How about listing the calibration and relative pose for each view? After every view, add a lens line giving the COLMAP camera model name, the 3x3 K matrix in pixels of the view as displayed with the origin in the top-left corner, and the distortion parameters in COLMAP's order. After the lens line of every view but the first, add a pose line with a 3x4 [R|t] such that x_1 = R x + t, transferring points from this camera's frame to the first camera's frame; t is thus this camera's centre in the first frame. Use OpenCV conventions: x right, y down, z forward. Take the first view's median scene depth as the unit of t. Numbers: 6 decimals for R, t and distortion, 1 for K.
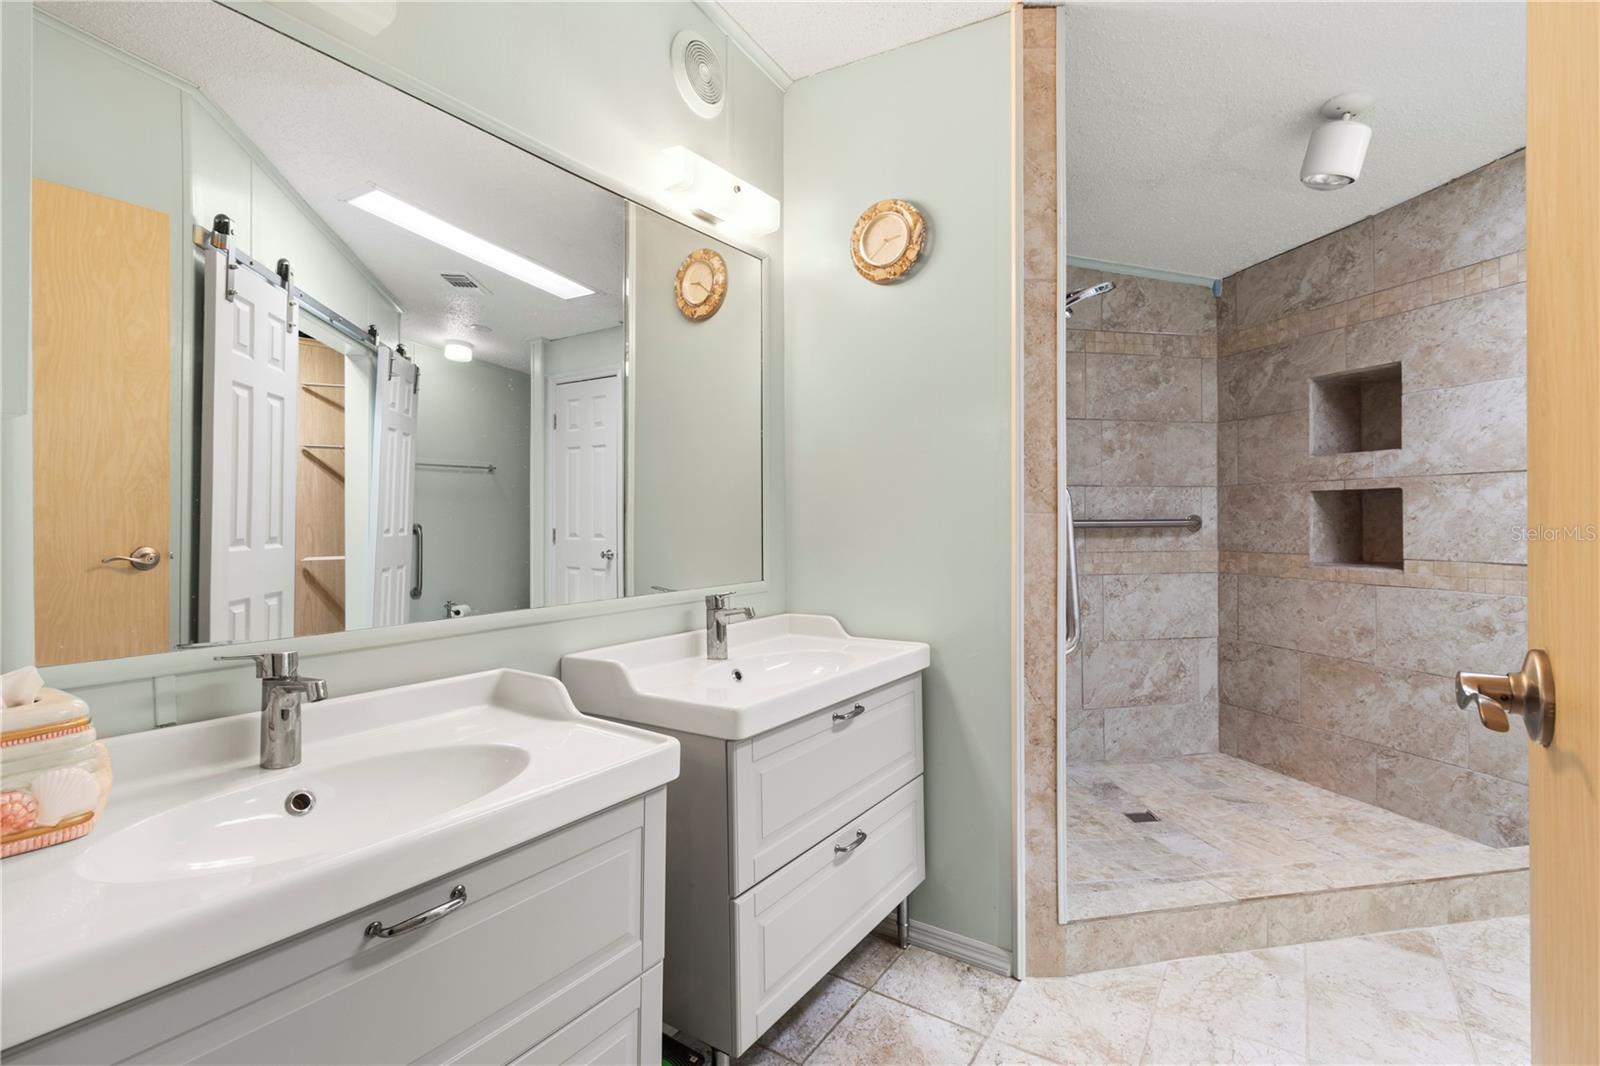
lens RADIAL K [[753.4, 0, 753.8], [0, 753.4, 517.3], [0, 0, 1]] dist [0.000588, 0.000885]
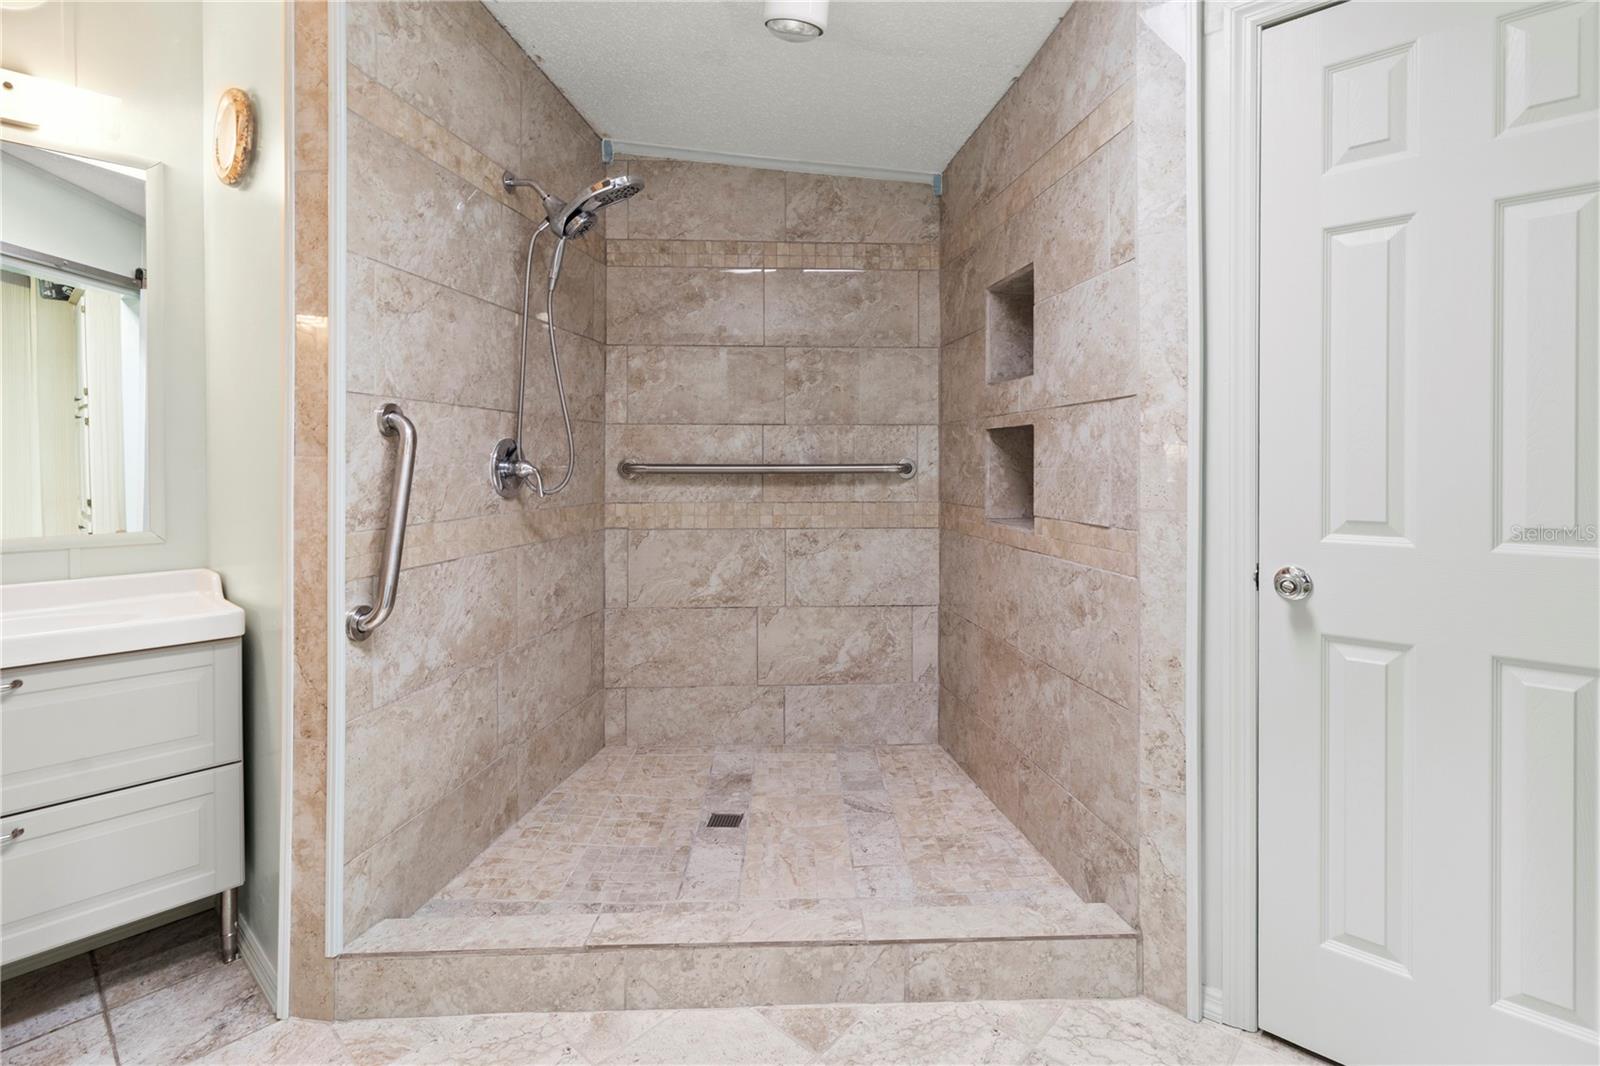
lens RADIAL K [[753.4, 0, 808.5], [0, 753.4, 466.4], [0, 0, 1]] dist [0.000588, 0.000885]
pose [[0.987950, 0.003575, -0.154732, 0.785974], [-0.002246, 0.999959, 0.008766, -0.002220], [0.154757, -0.008313, 0.987918, 0.205497]]
